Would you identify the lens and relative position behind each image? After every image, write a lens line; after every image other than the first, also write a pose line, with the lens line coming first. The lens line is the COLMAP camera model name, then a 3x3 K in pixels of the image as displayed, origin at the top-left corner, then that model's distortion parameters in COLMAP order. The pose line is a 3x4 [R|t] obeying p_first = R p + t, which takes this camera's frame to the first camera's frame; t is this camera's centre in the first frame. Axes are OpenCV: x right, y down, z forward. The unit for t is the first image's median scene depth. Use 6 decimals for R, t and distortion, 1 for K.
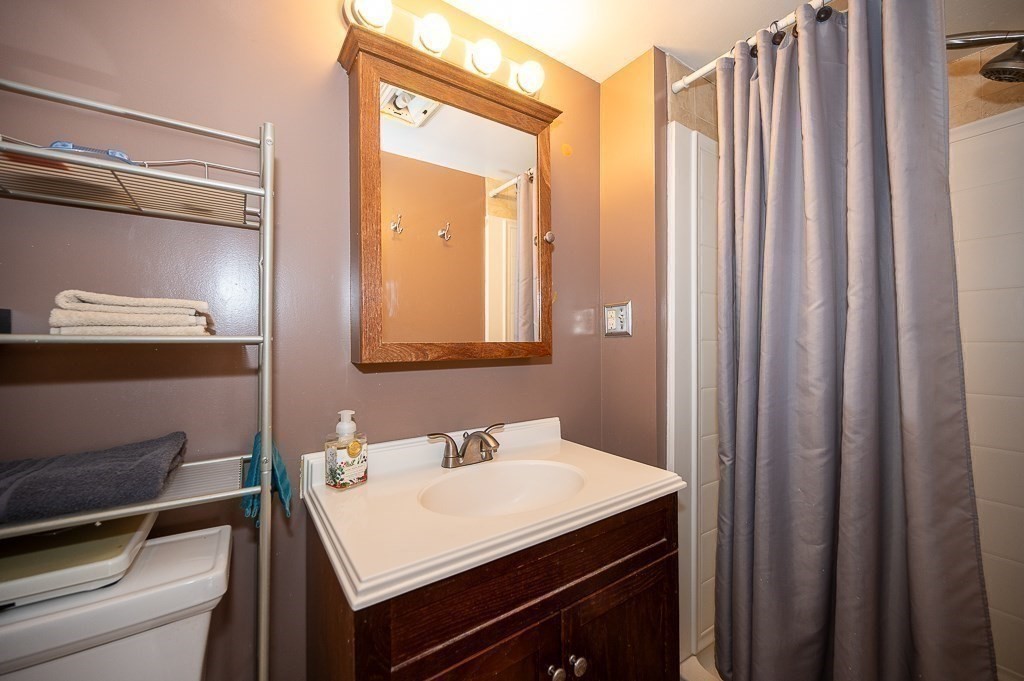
lens RADIAL K [[411.4, 0, 518.6], [0, 411.4, 339.5], [0, 0, 1]] dist [0.002726, -0.001029]
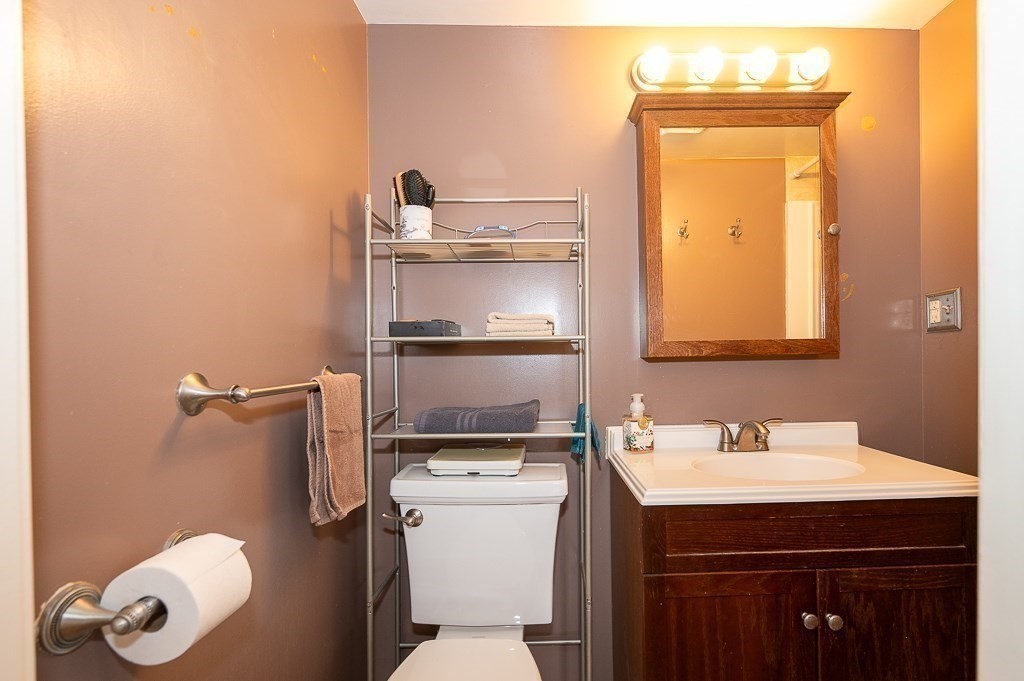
lens RADIAL K [[467.2, 0, 544.9], [0, 467.2, 356.1], [0, 0, 1]] dist [-0.003154, -0.000179]
pose [[0.827822, -0.006074, -0.560958, 0.151986], [0.013849, 0.999858, 0.009611, 0.033633], [0.560820, -0.015725, 0.827788, -0.346445]]
